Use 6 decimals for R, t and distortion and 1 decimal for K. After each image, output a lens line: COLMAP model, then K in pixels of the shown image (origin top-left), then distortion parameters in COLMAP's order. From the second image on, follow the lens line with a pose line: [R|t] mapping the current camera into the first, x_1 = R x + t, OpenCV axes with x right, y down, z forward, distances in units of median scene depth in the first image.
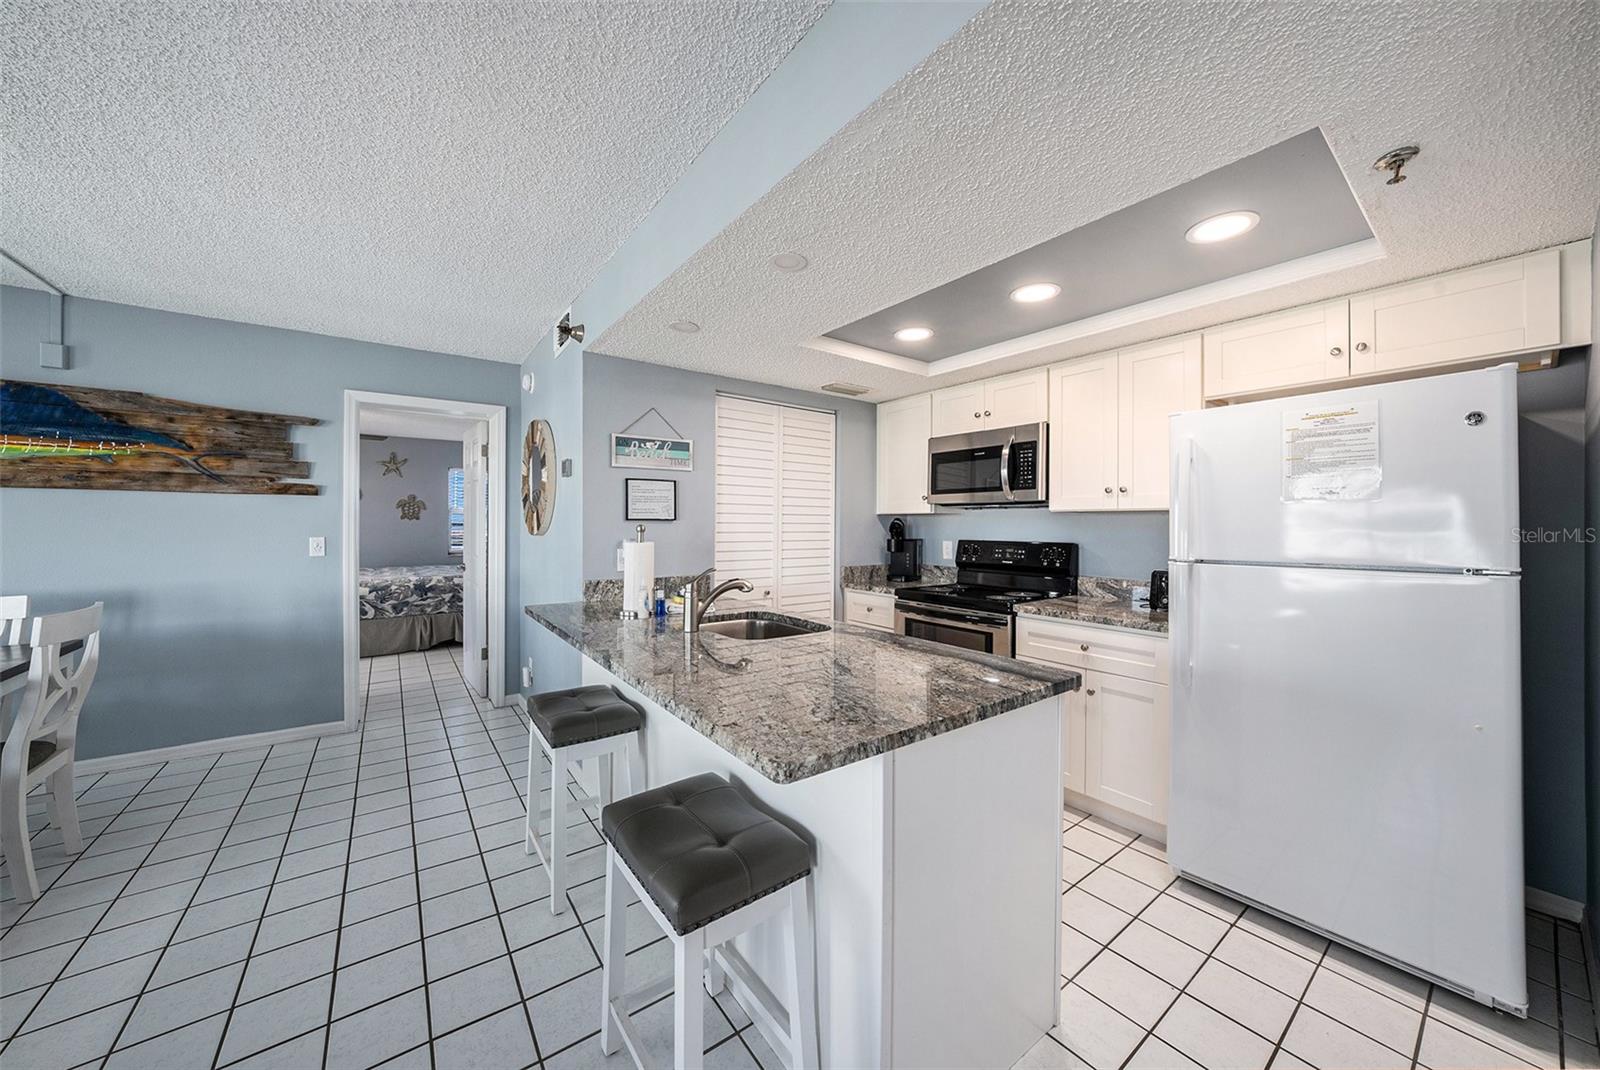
lens RADIAL K [[561.2, 0, 795.8], [0, 561.2, 521.7], [0, 0, 1]] dist [-0.001256, 0.000003]
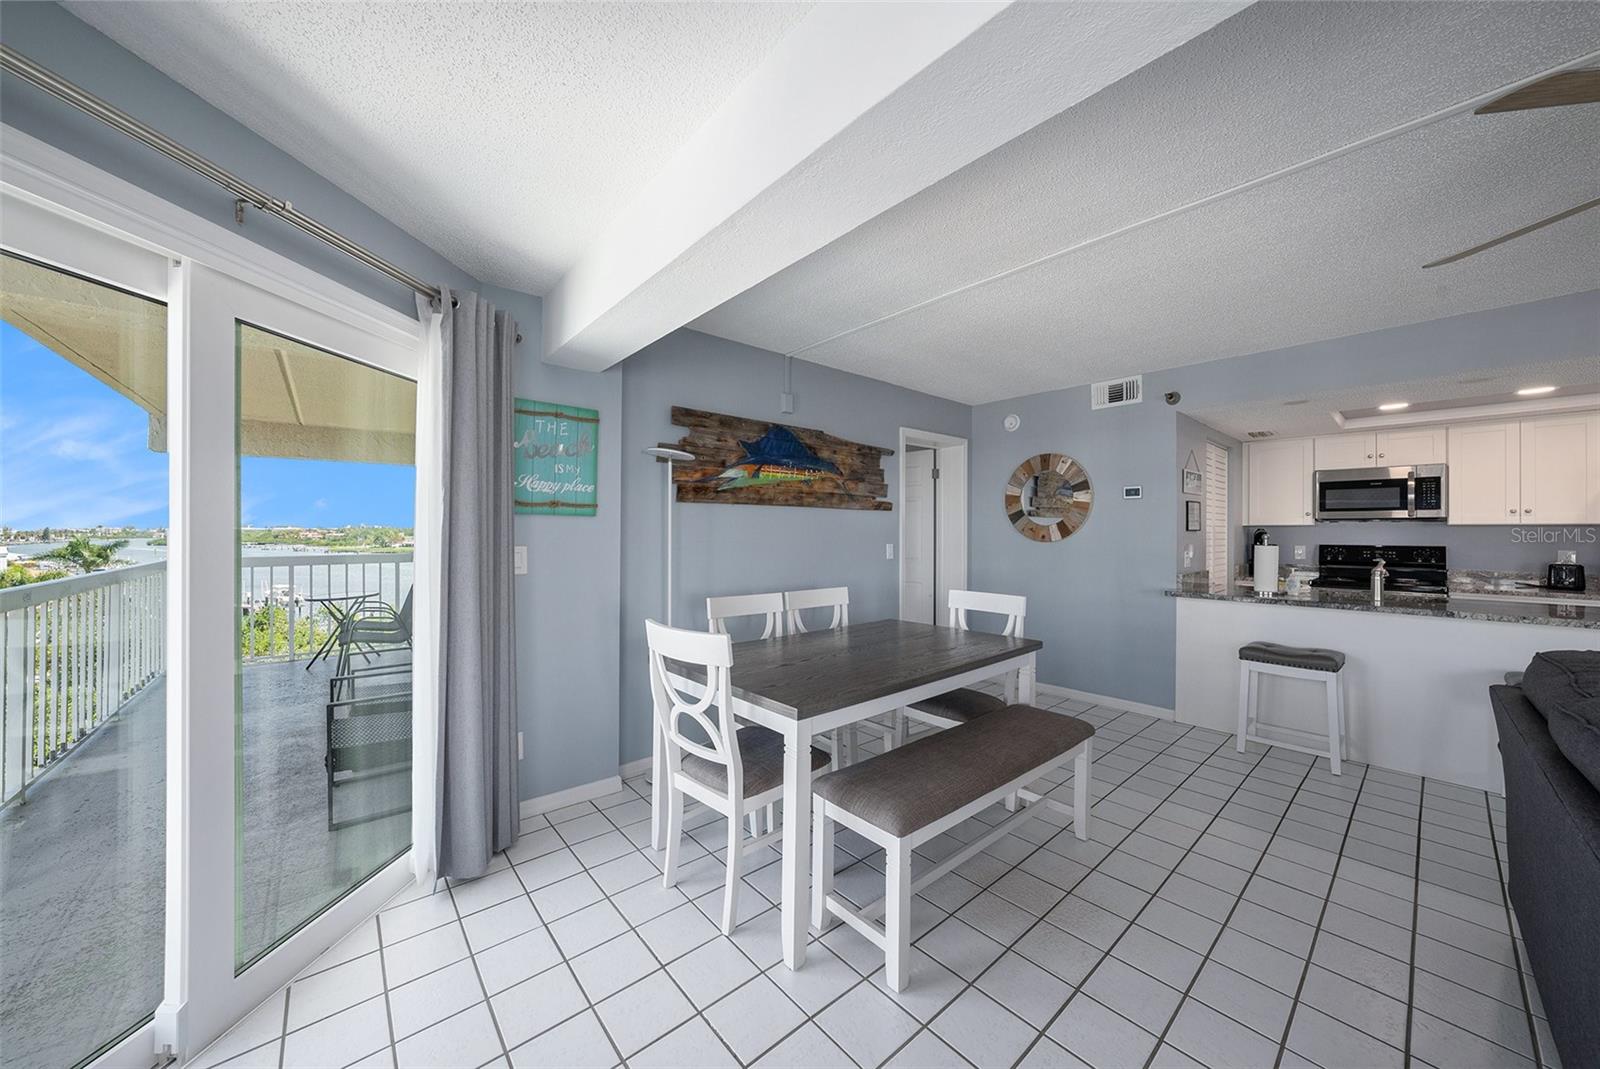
lens RADIAL K [[560.3, 0, 821.5], [0, 560.3, 526.4], [0, 0, 1]] dist [-0.014078, -0.000059]
pose [[0.995728, 0.000950, 0.092329, -1.232129], [-0.000311, 0.999976, -0.006943, -0.003272], [-0.092333, 0.006885, 0.995704, -0.262416]]
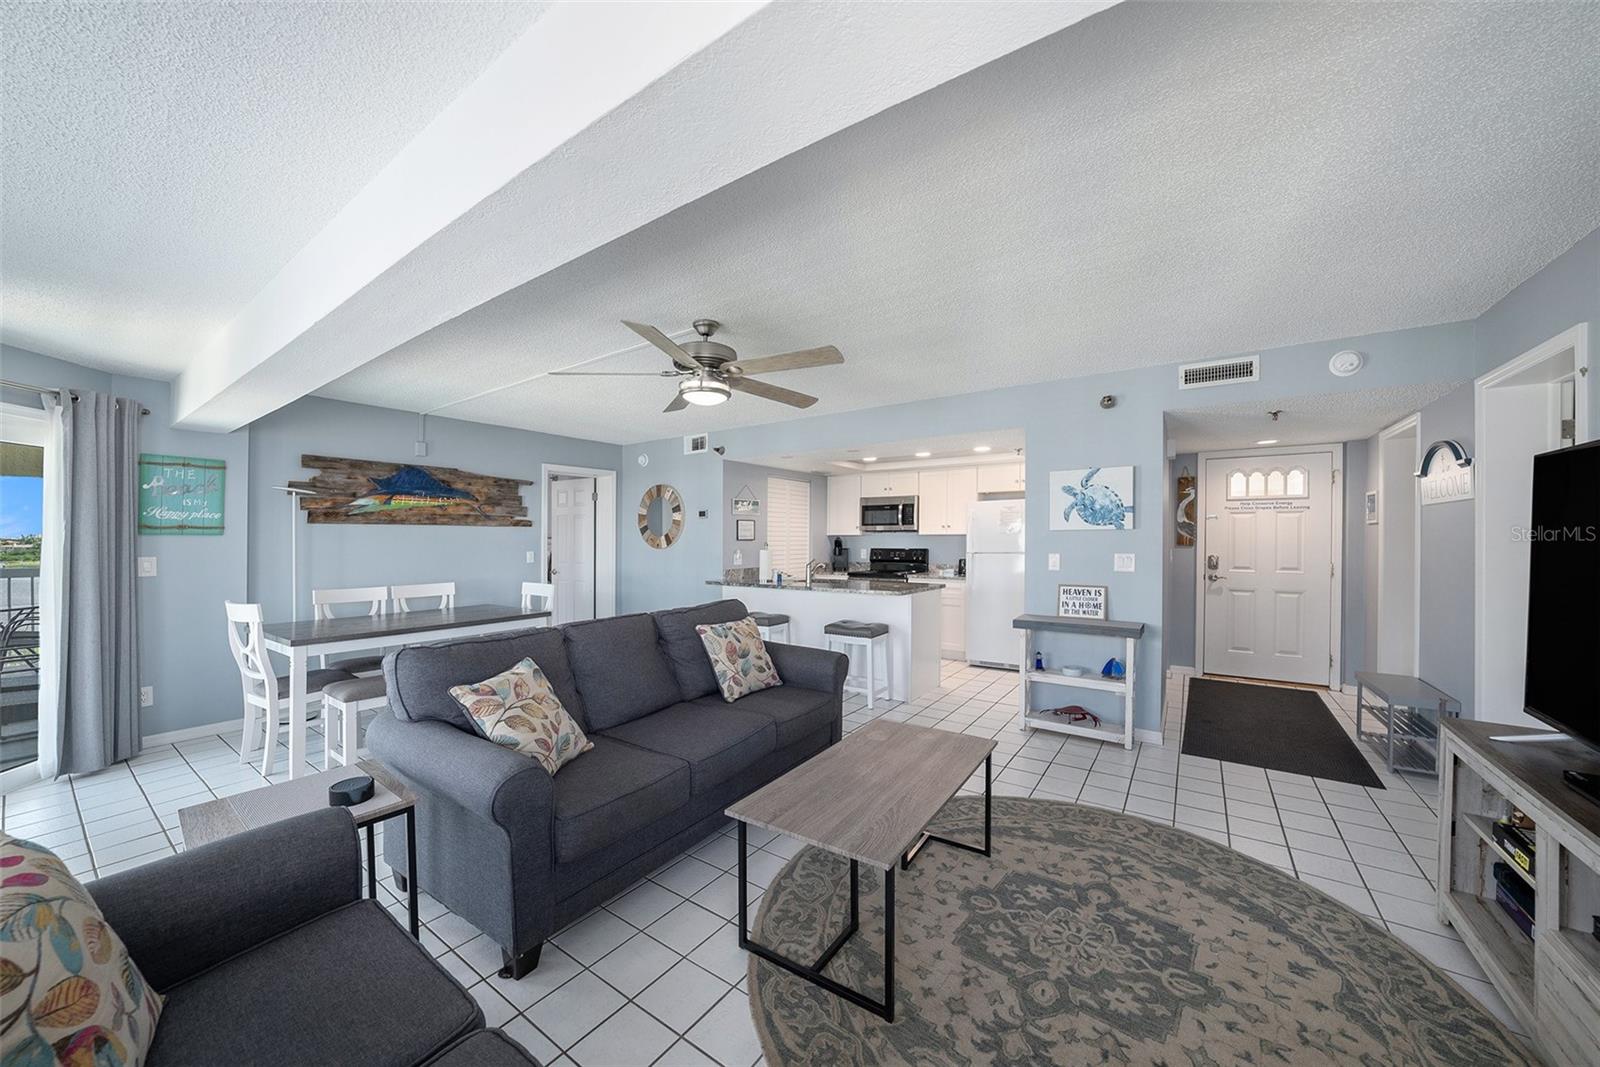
lens RADIAL K [[562.9, 0, 800.0], [0, 562.9, 533.5], [0, 0, 1]] dist [-0.015472, 0.005238]
pose [[0.948427, -0.004158, 0.316969, -0.679082], [0.005310, 0.999982, -0.002771, -0.018378], [-0.316952, 0.004311, 0.948432, -0.940372]]
